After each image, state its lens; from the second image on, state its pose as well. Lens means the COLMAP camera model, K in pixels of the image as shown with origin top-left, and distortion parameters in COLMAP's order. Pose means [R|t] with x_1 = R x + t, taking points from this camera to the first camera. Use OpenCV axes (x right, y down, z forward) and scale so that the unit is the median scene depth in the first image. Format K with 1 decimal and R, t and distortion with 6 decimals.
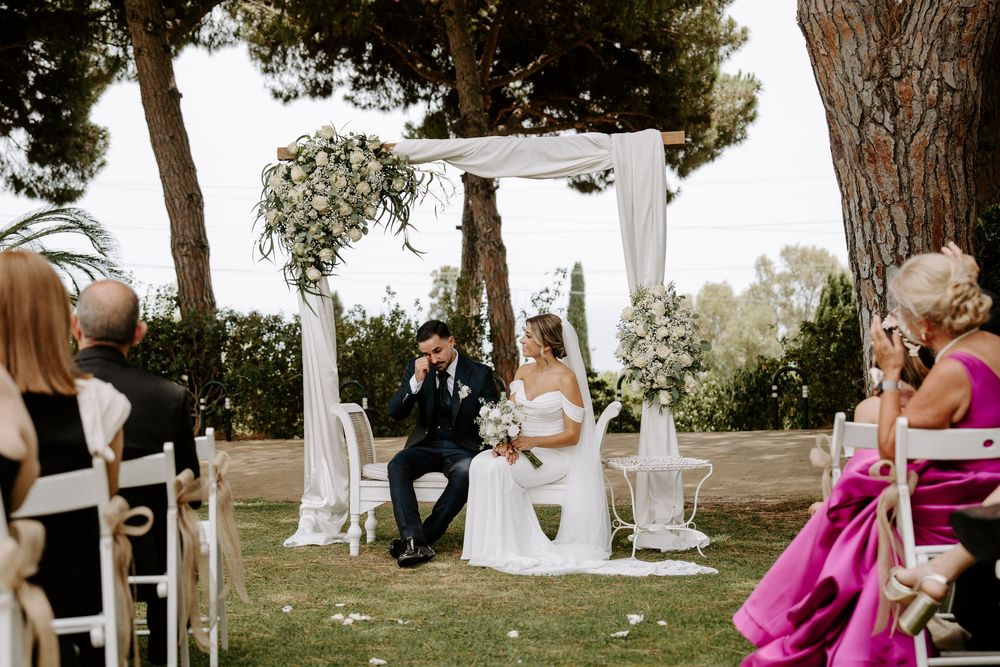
lens RADIAL K [[1449.9, 0, 500.0], [0, 1449.9, 333.5], [0, 0, 1]] dist [0.003647, 0.026163]
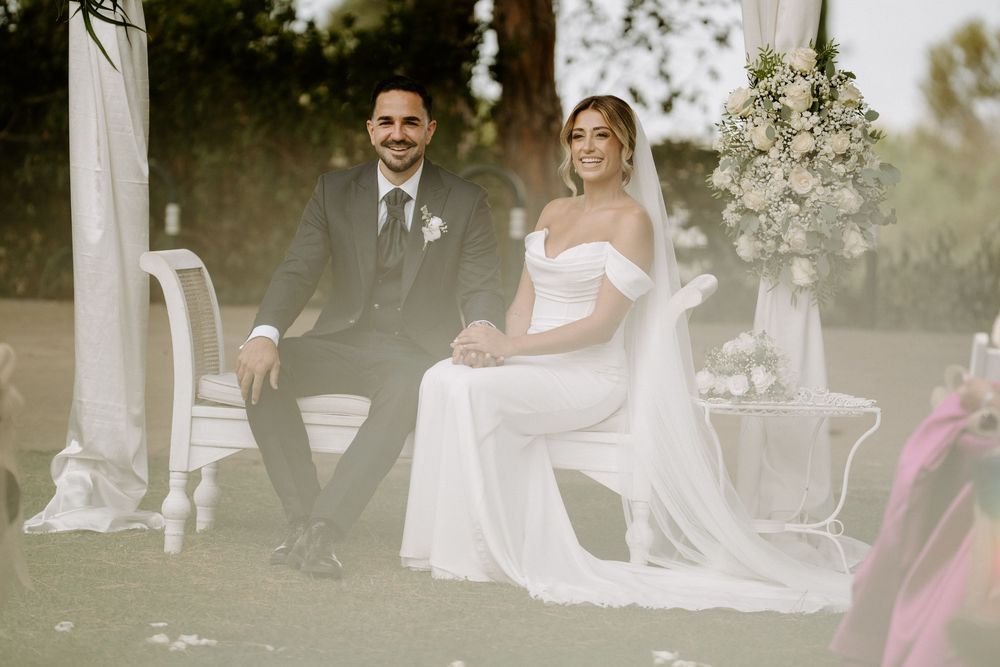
lens RADIAL K [[5215.3, 0, 500.0], [0, 5215.3, 333.5], [0, 0, 1]] dist [1.397055, 1.627752]
pose [[0.998571, 0.051253, -0.015143, 0.035059], [-0.049854, 0.995418, 0.081593, -0.073898], [0.019256, -0.080721, 0.996551, -0.776648]]
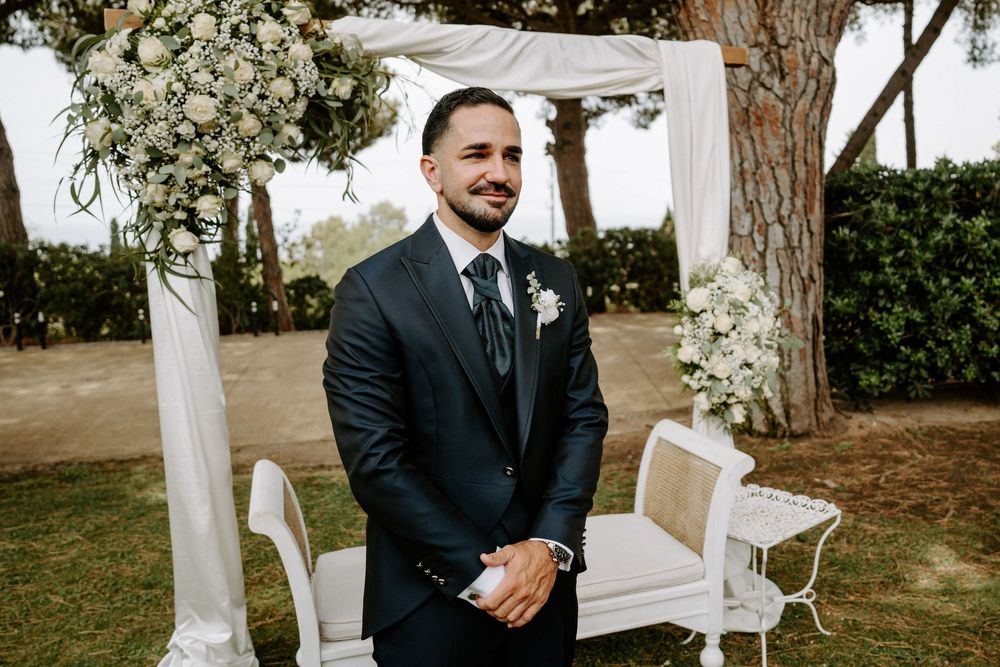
lens RADIAL K [[667.9, 0, 520.1], [0, 667.9, 270.9], [0, 0, 1]] dist [-0.058711, 0.006527]
pose [[0.902679, -0.023582, 0.429668, -0.119751], [0.001636, 0.998678, 0.051374, -0.041923], [-0.430311, -0.045671, 0.901524, 0.709312]]
